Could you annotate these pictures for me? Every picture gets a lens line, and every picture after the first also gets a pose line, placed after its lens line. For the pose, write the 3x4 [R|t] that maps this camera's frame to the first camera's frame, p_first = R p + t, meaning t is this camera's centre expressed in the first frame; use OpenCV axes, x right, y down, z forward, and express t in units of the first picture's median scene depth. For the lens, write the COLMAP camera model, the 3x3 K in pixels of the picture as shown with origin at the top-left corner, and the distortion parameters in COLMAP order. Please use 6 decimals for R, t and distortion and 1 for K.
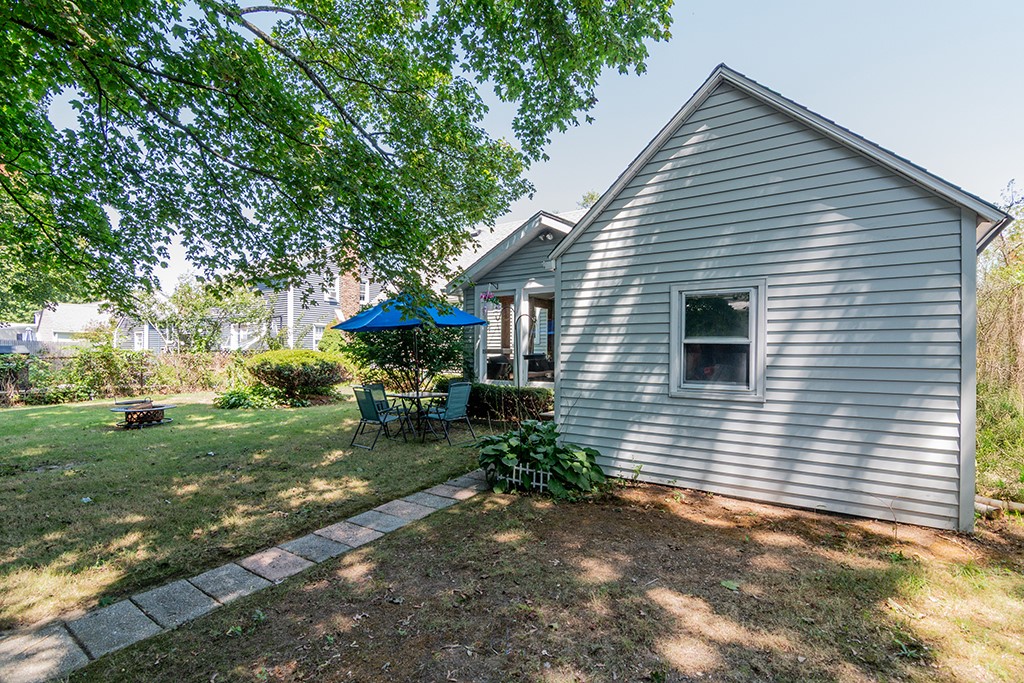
lens RADIAL K [[489.6, 0, 514.3], [0, 489.6, 346.8], [0, 0, 1]] dist [-0.005845, 0.000784]
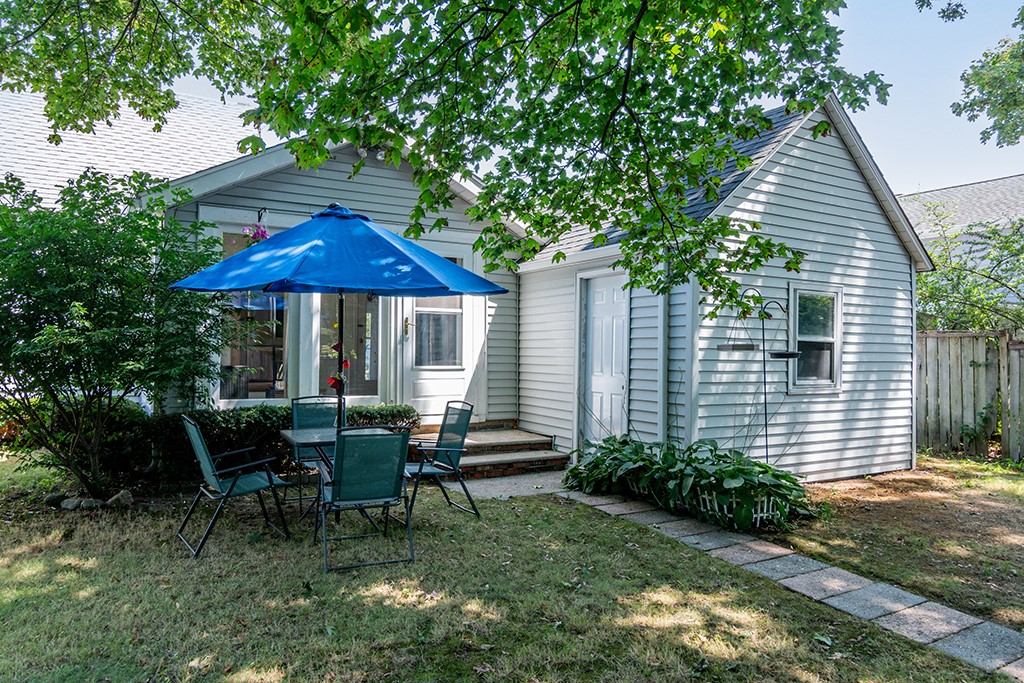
lens RADIAL K [[675.0, 0, 514.9], [0, 675.0, 341.4], [0, 0, 1]] dist [-0.017824, -0.004324]
pose [[0.436763, 0.015678, 0.899440, -1.130479], [-0.012043, 0.999860, -0.011581, 0.017044], [-0.899496, -0.005774, 0.436891, 0.895842]]
